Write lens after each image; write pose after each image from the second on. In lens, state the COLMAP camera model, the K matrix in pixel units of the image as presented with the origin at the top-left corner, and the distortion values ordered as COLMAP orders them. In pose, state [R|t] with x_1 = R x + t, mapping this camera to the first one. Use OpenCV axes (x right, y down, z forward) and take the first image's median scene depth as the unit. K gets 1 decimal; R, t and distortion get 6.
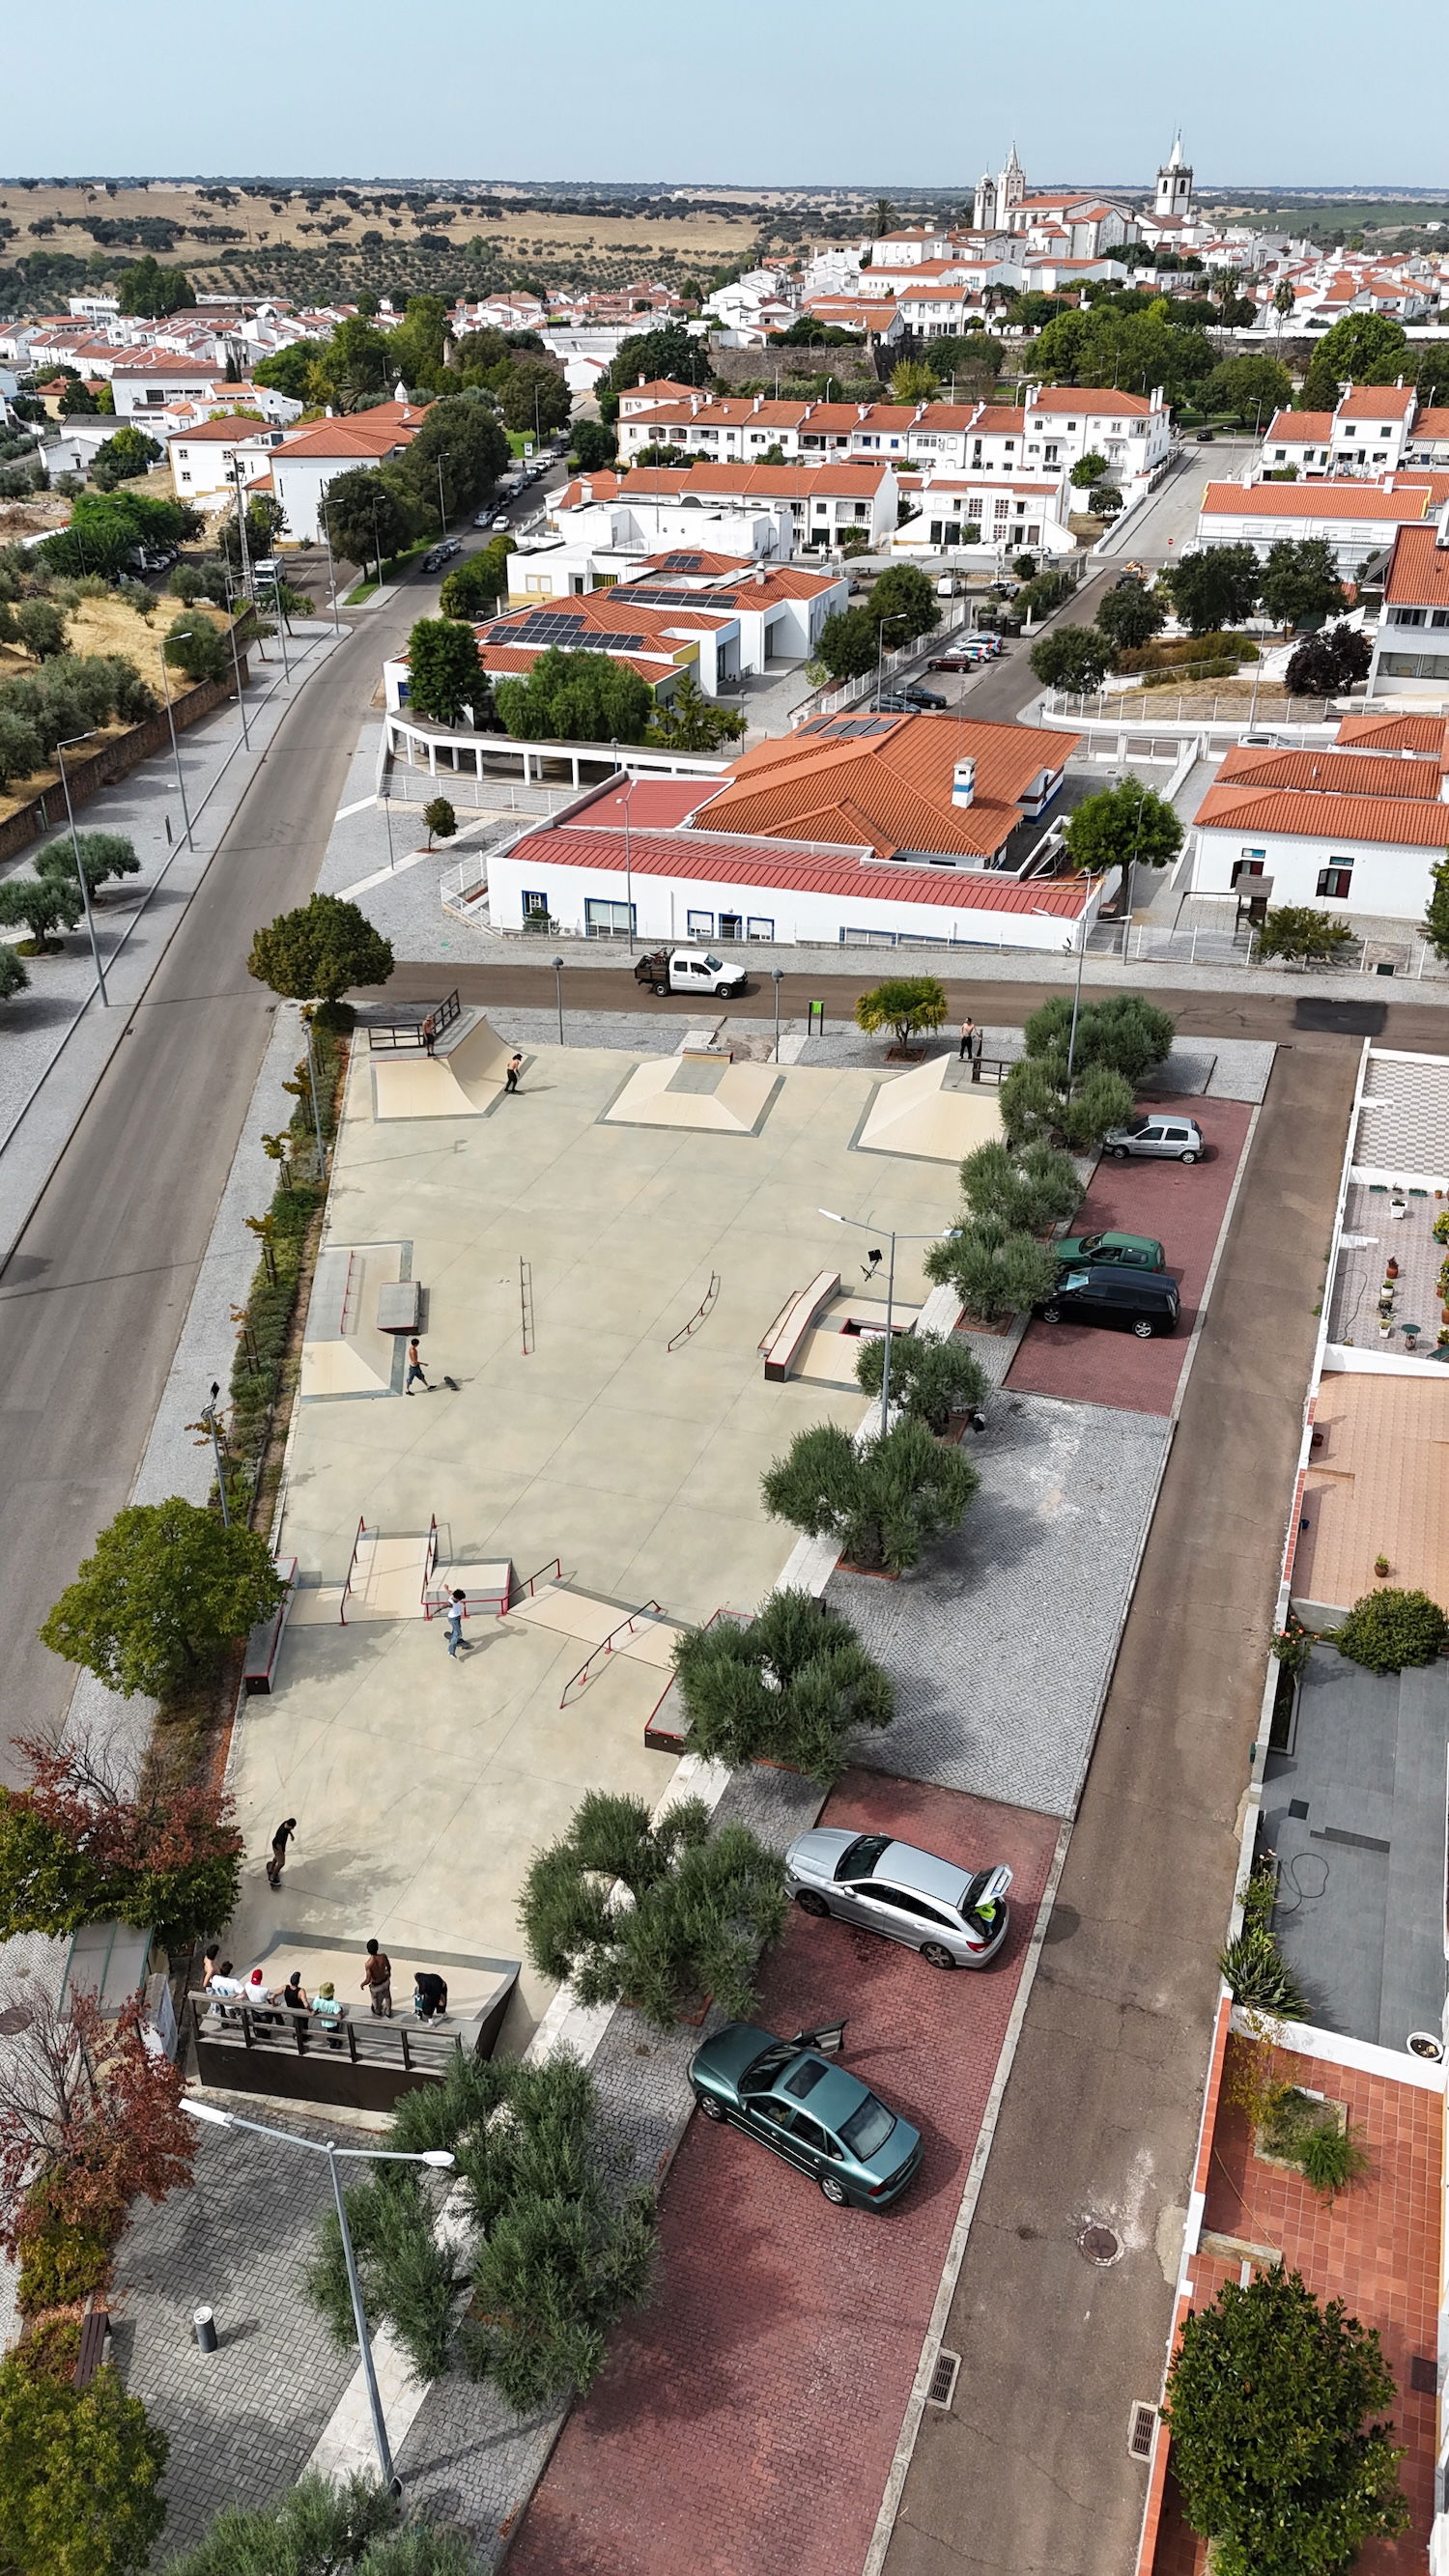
lens RADIAL K [[1901.0, 0, 724.5], [0, 1901.0, 1288.0], [0, 0, 1]] dist [0.068506, -0.054613]
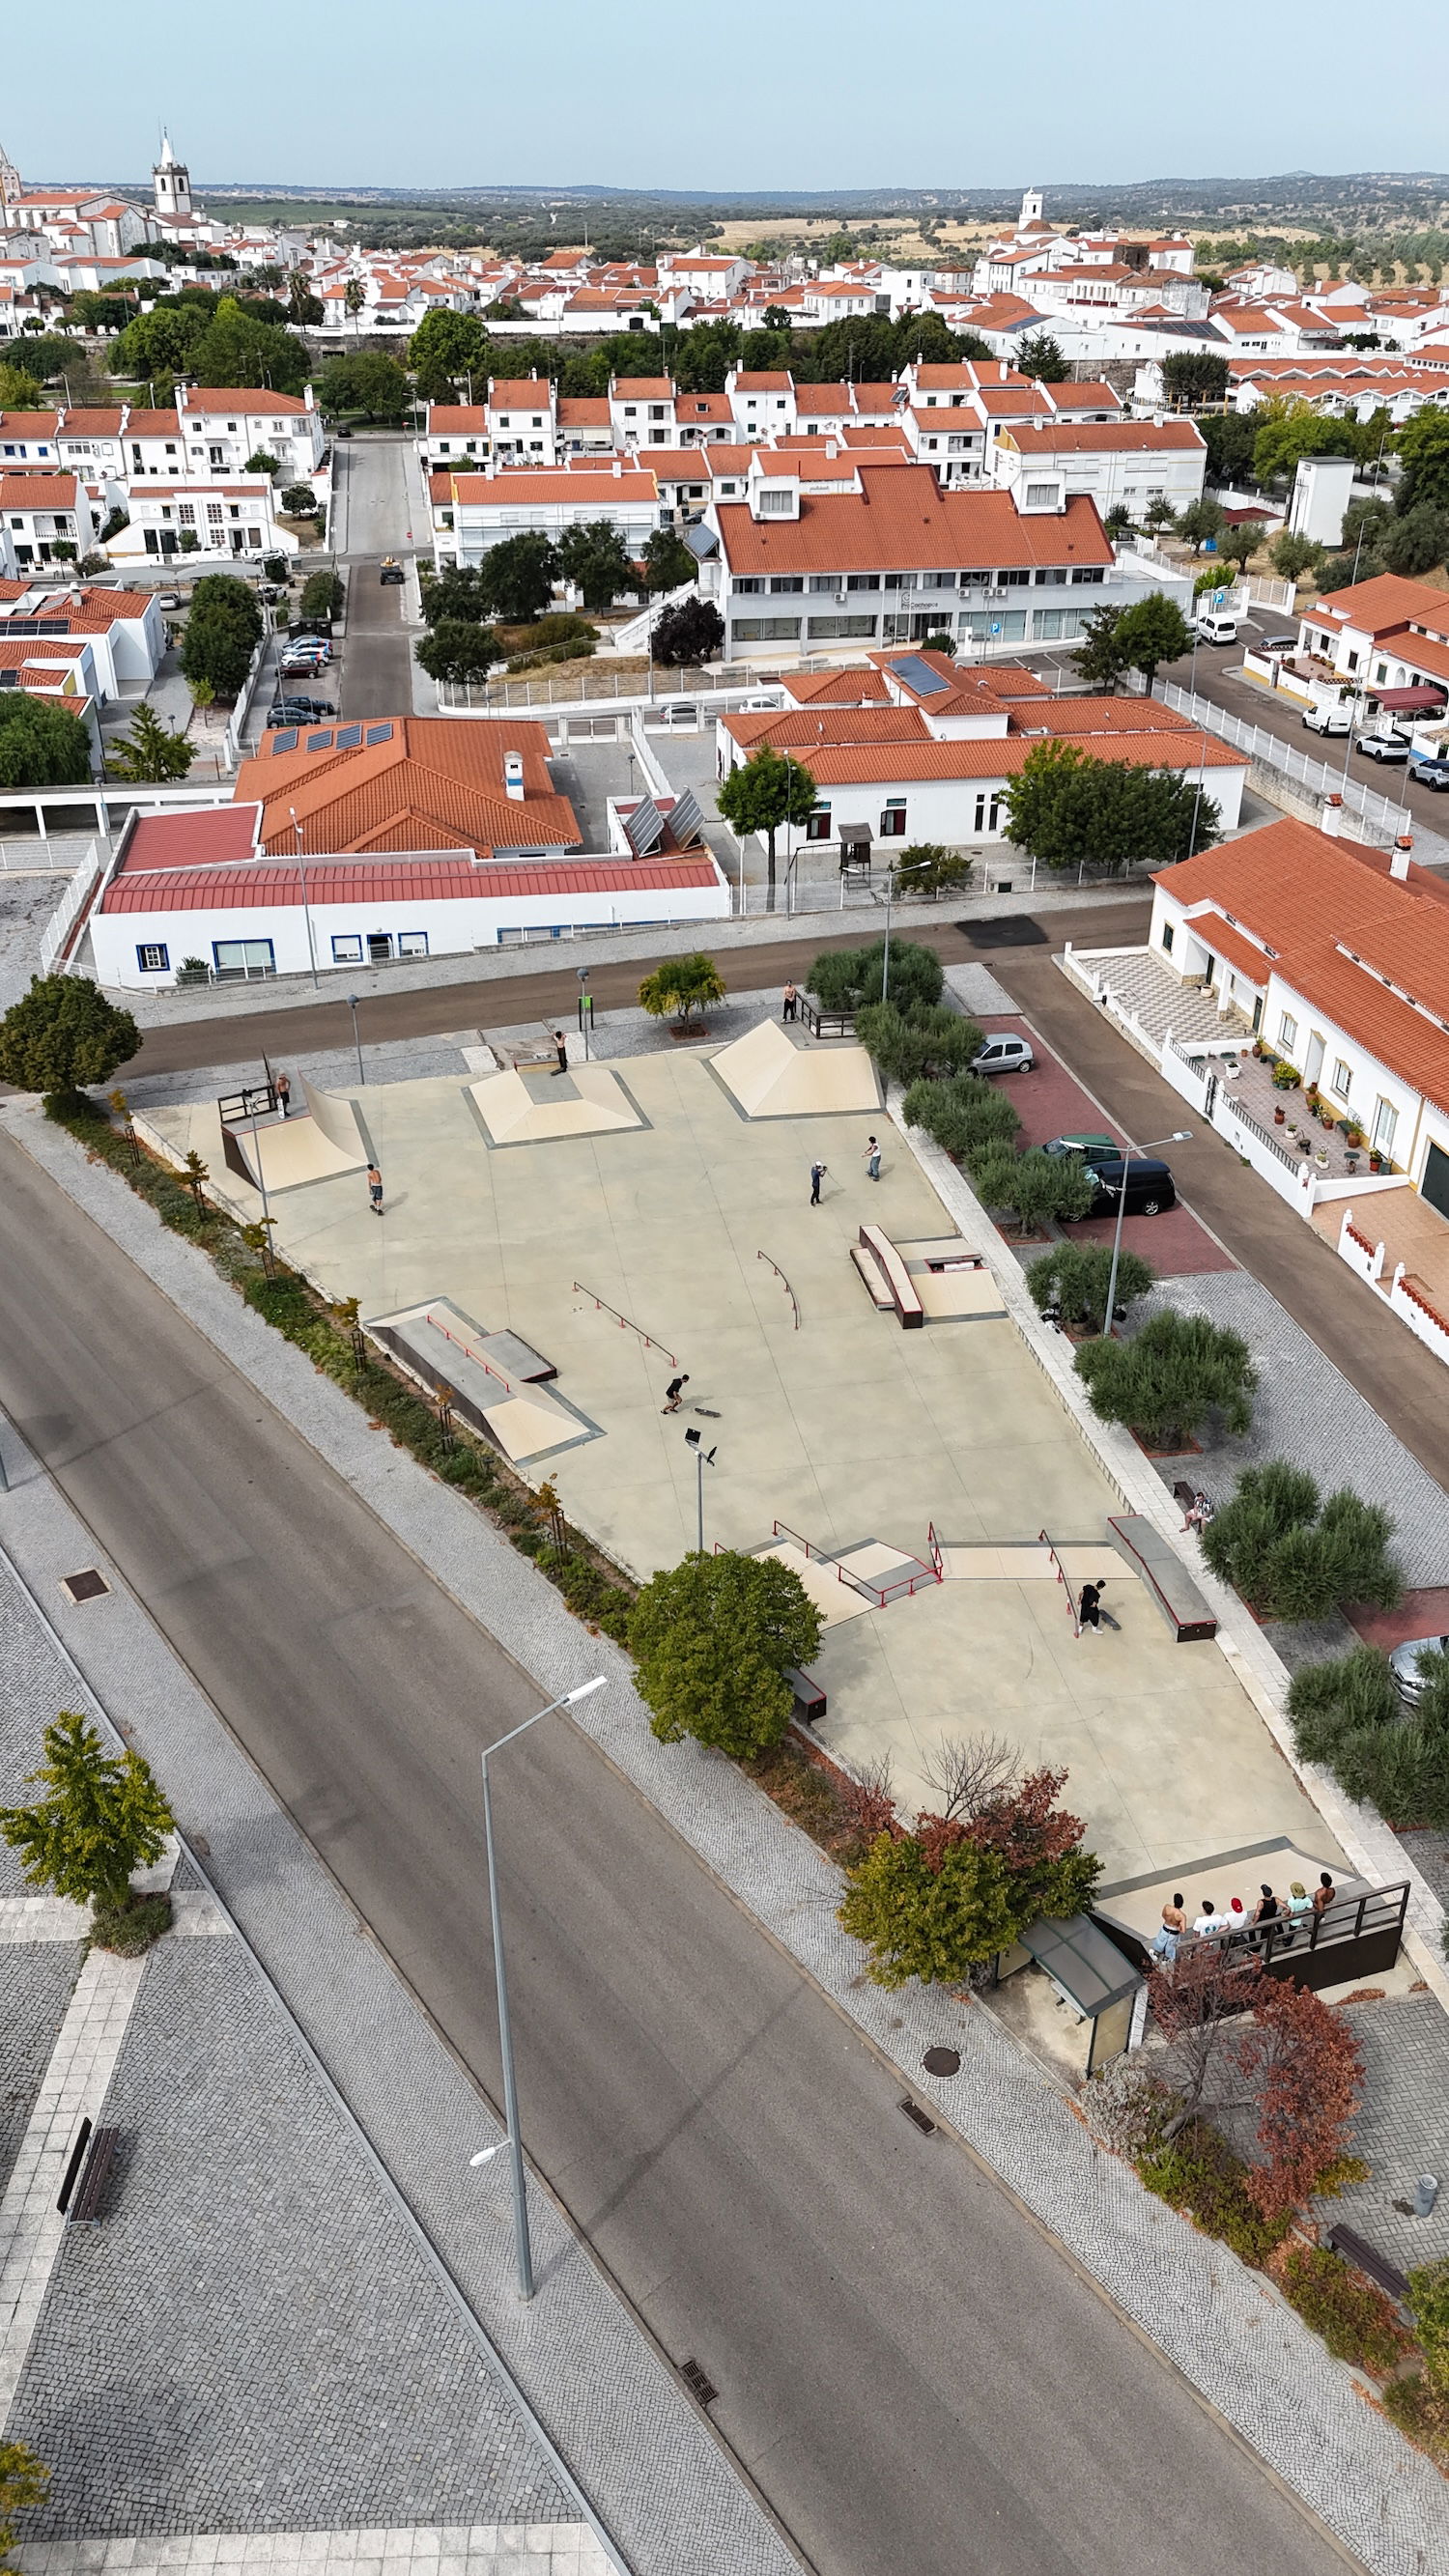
lens RADIAL K [[1900.1, 0, 723.0], [0, 1900.1, 1291.9], [0, 0, 1]] dist [0.066337, -0.058503]
pose [[0.880191, -0.234662, 0.412550, -0.124384], [0.233244, 0.970884, 0.054611, -0.013236], [-0.413353, 0.048157, 0.909297, 0.020851]]
